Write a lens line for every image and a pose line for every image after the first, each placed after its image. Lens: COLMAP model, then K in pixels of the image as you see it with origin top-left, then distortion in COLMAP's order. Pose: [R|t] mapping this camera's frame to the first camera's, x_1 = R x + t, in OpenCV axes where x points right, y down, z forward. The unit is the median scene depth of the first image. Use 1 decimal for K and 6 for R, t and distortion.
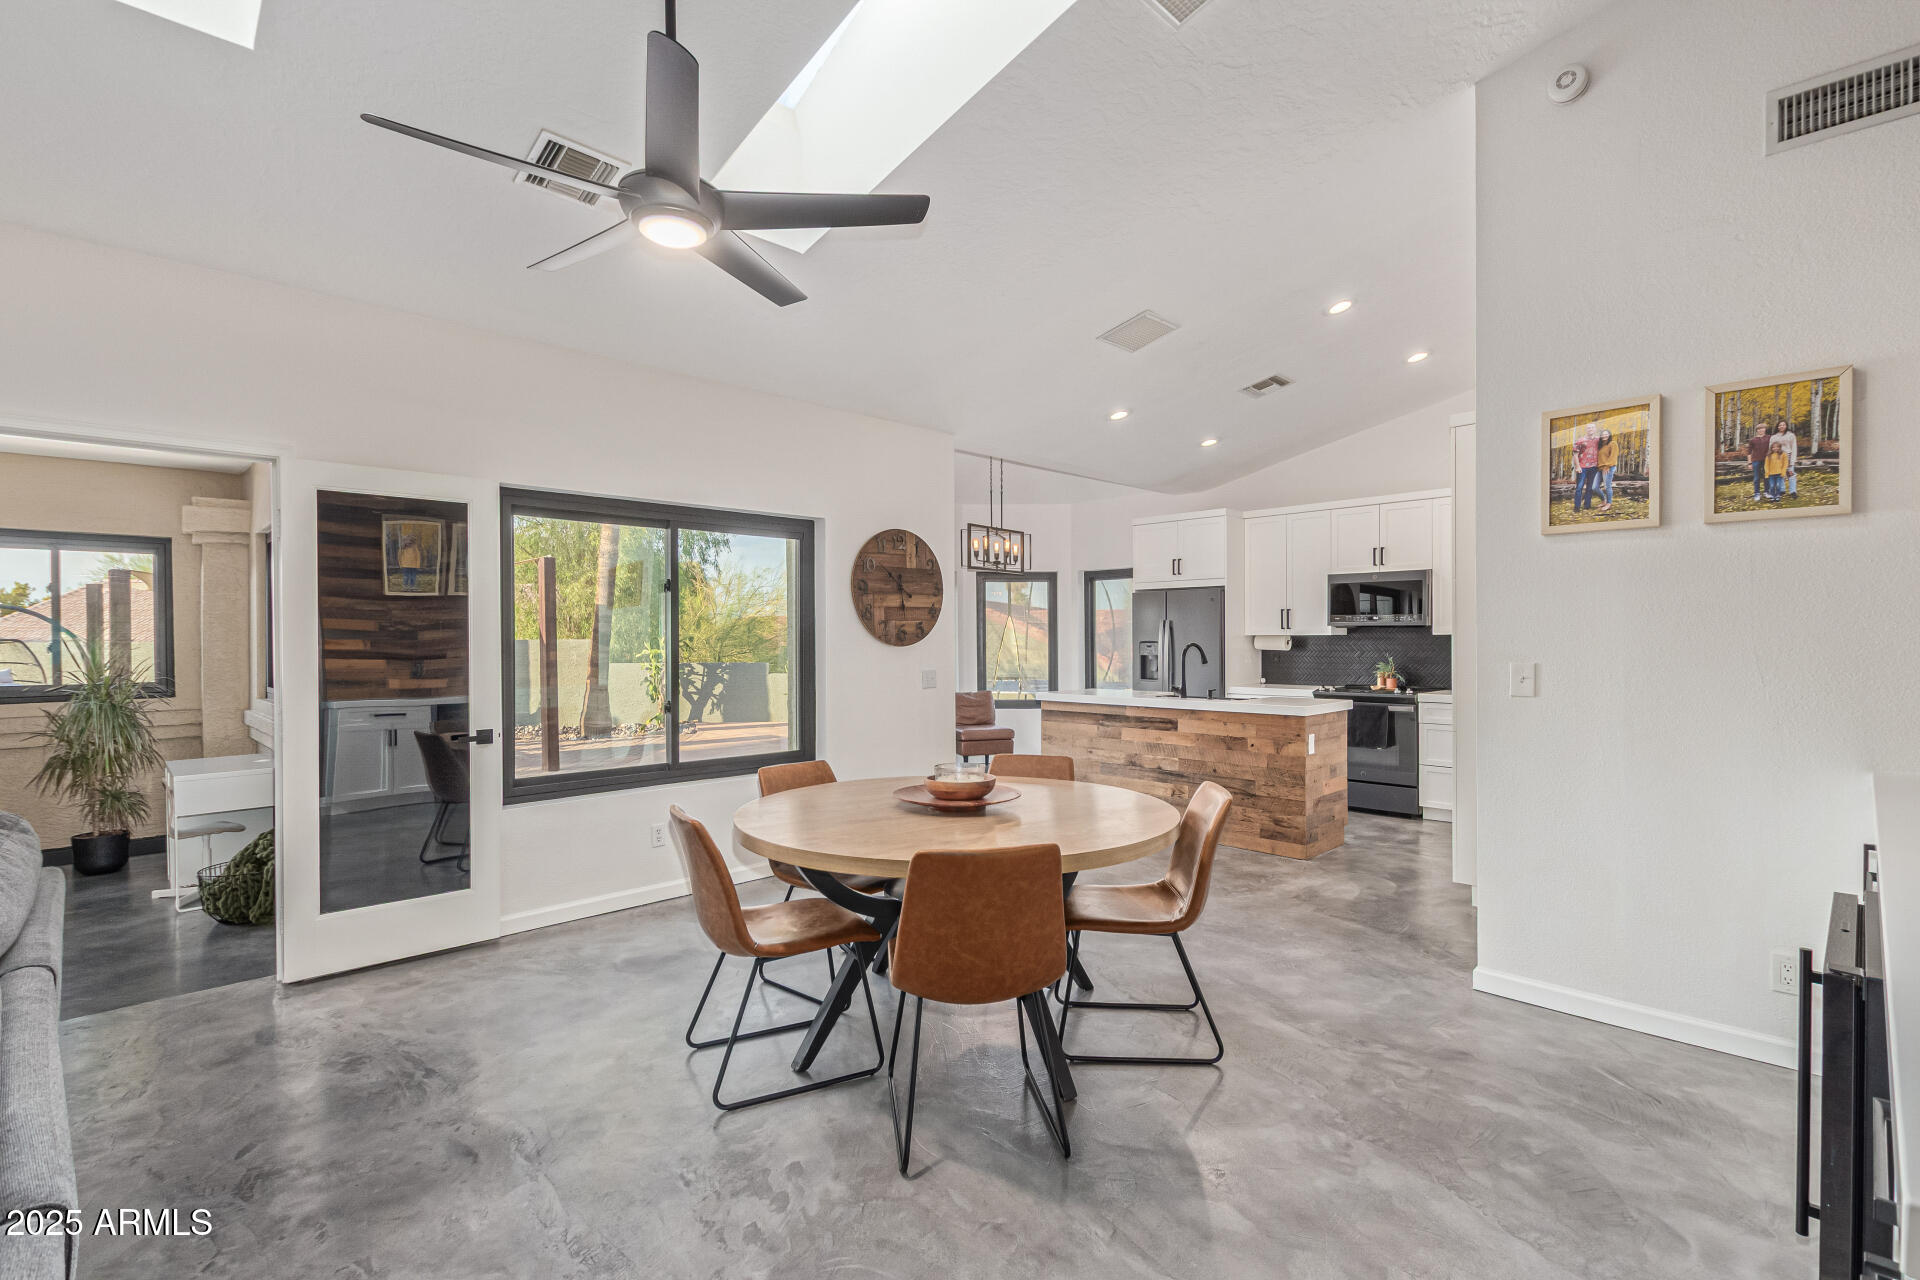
lens RADIAL K [[876.4, 0, 961.0], [0, 876.4, 641.4], [0, 0, 1]] dist [0.007428, -0.002714]
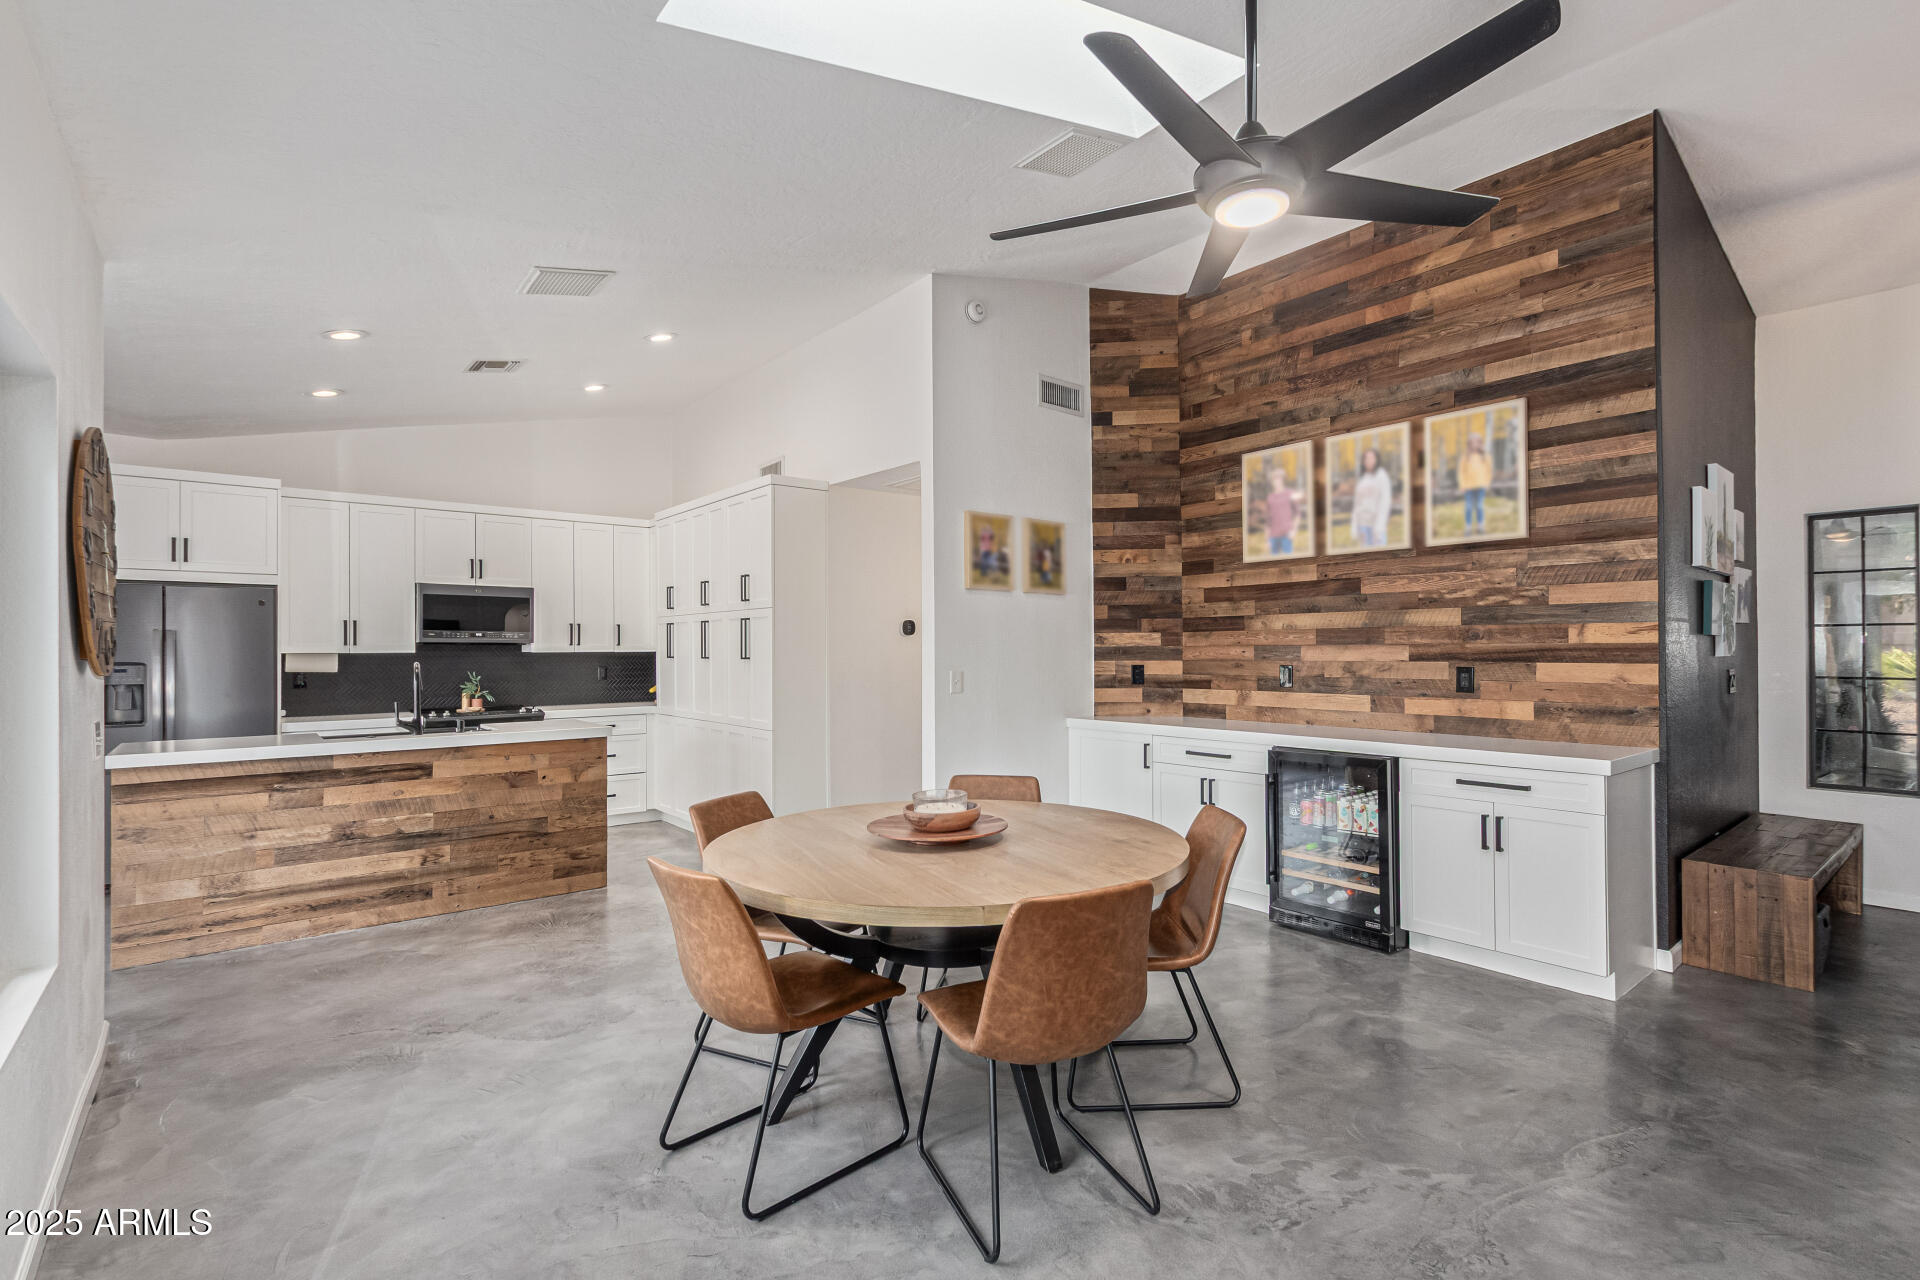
lens RADIAL K [[876.4, 0, 967.2], [0, 876.4, 645.8], [0, 0, 1]] dist [0.007428, -0.002714]
pose [[0.083764, 0.009740, 0.996438, -0.484181], [0.007471, 0.999918, -0.010402, -0.001383], [-0.996458, 0.008315, 0.083684, 0.473372]]
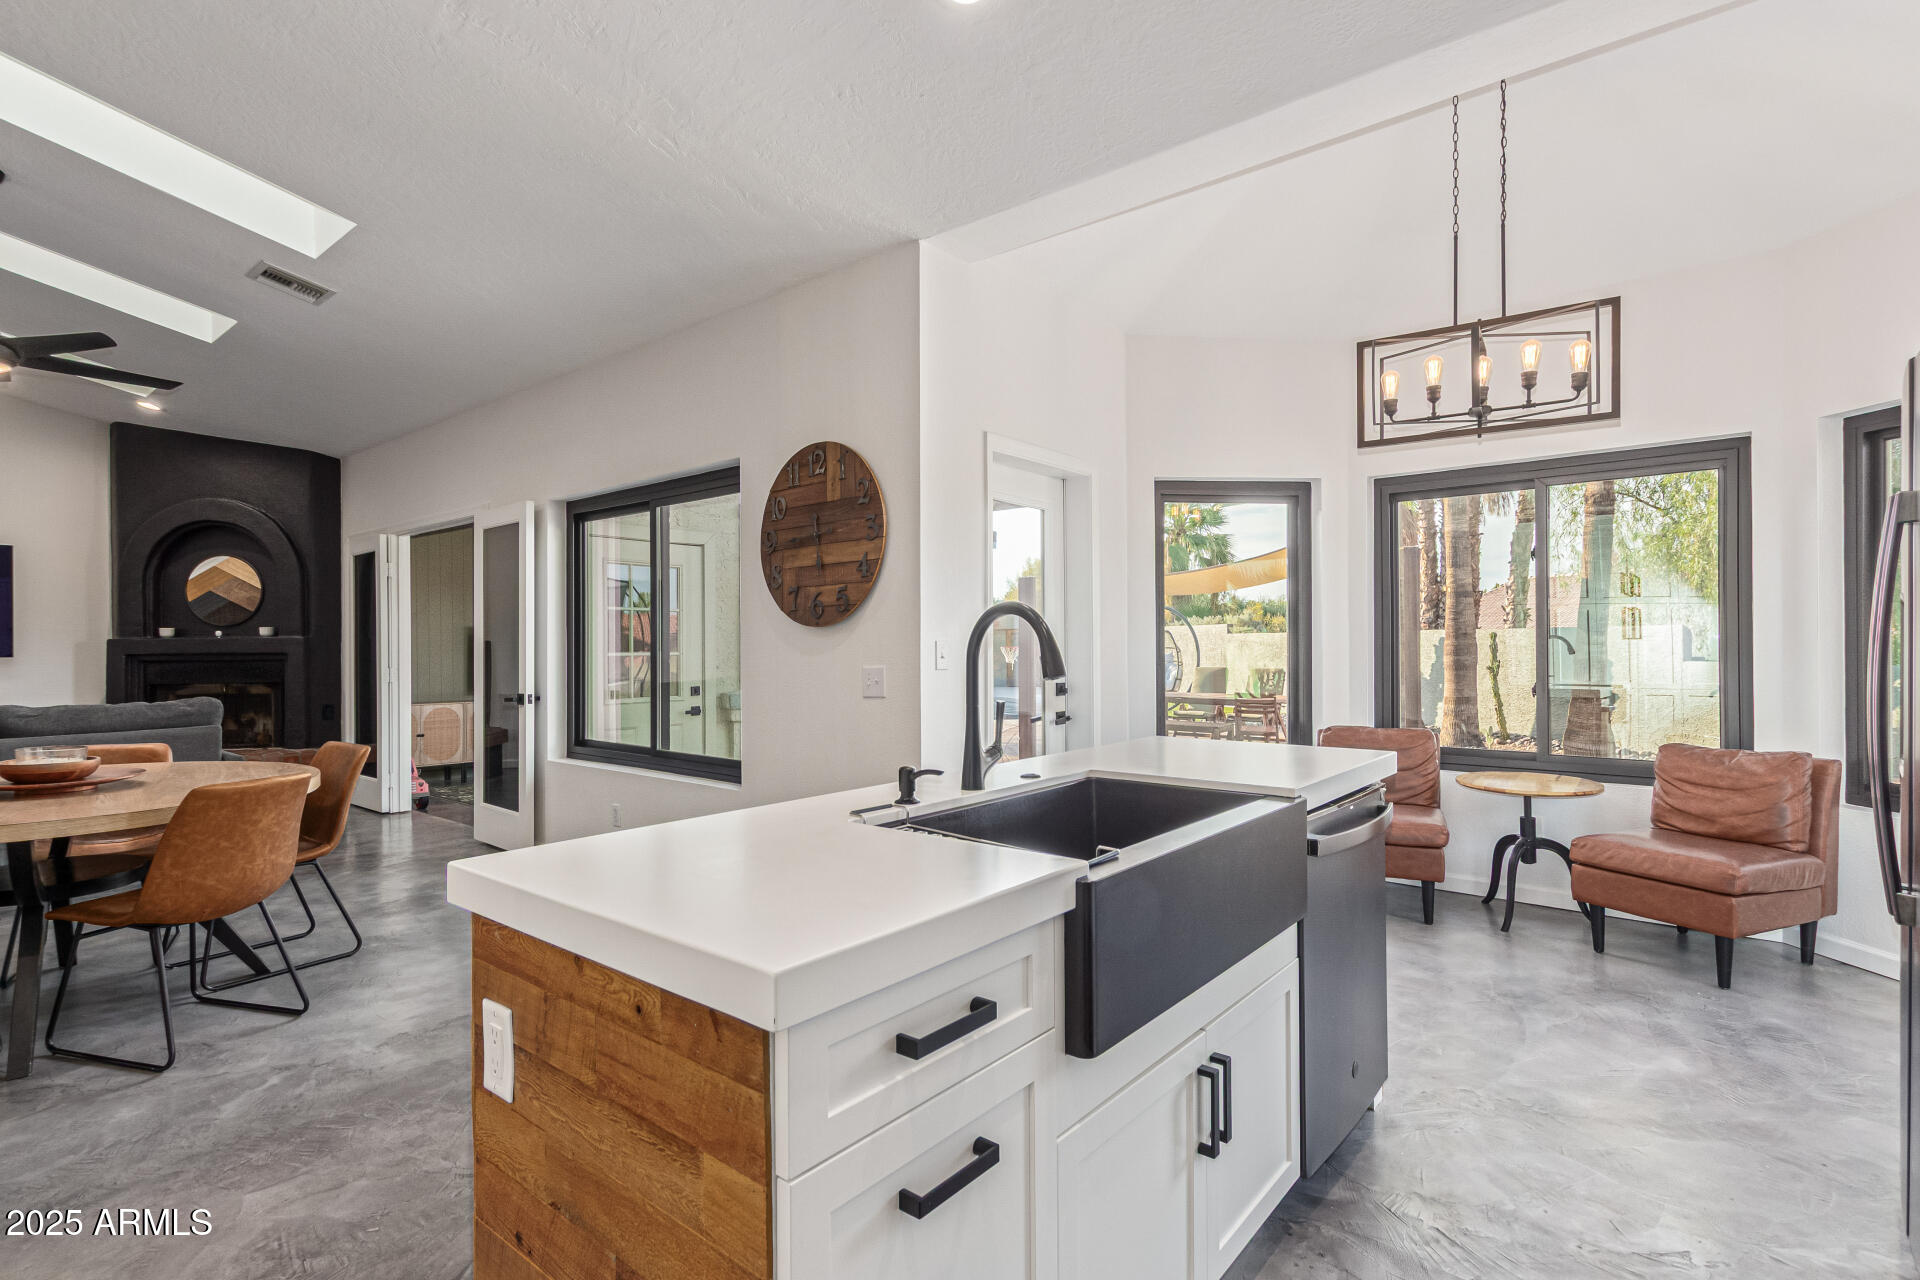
lens RADIAL K [[876.4, 0, 955.1], [0, 876.4, 644.1], [0, 0, 1]] dist [0.007428, -0.002714]
pose [[0.113778, 0.006649, -0.993484, 0.547639], [0.004875, 0.999962, 0.007251, 0.012855], [0.993494, -0.005668, 0.113741, 0.988665]]
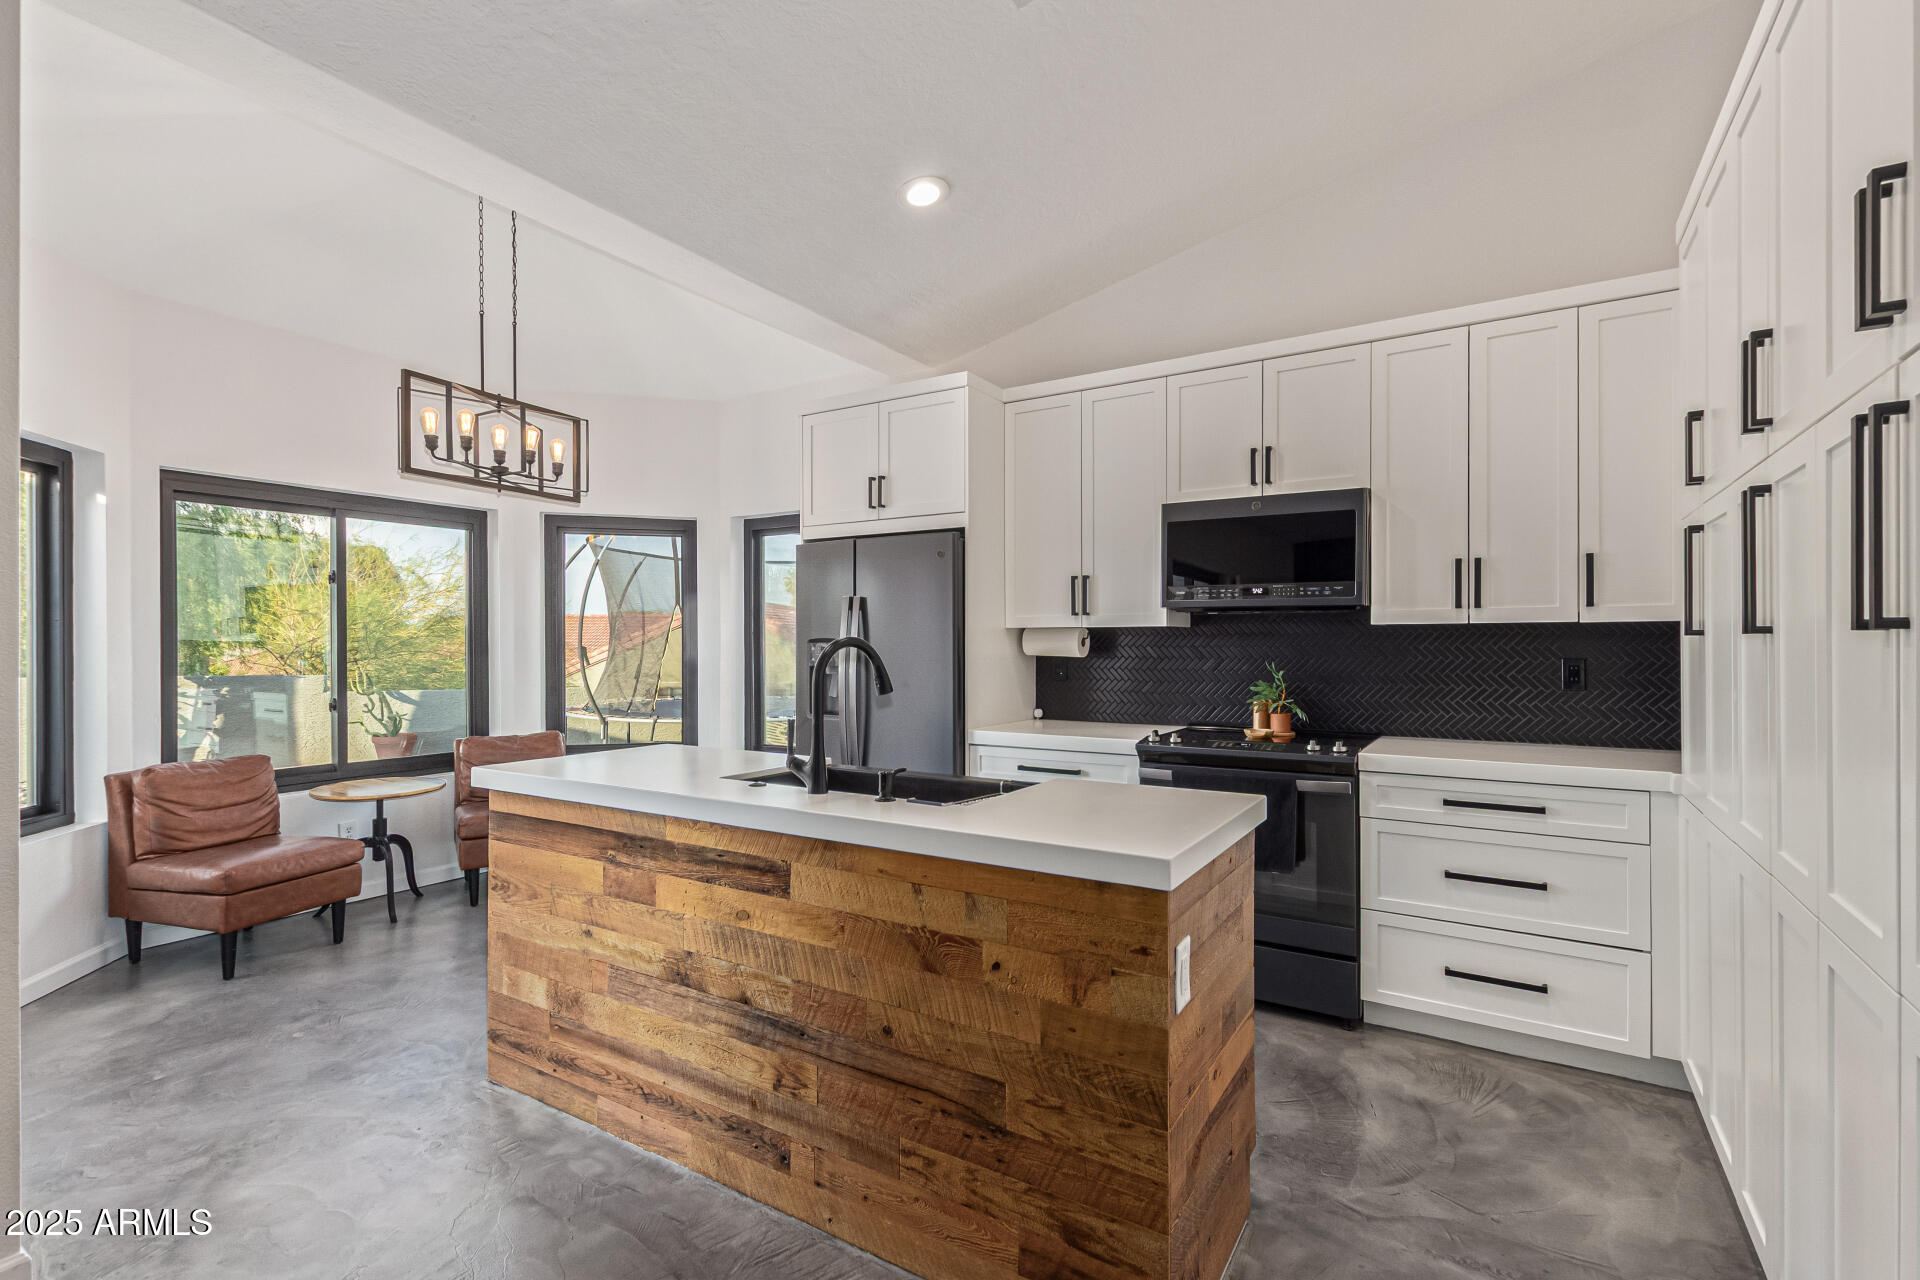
lens RADIAL K [[876.4, 0, 954.0], [0, 876.4, 641.3], [0, 0, 1]] dist [0.007428, -0.002714]
pose [[0.973739, 0.004227, 0.227629, 0.233373], [-0.002646, 0.999970, -0.007253, 0.006325], [-0.227652, 0.006461, 0.973721, 0.663981]]
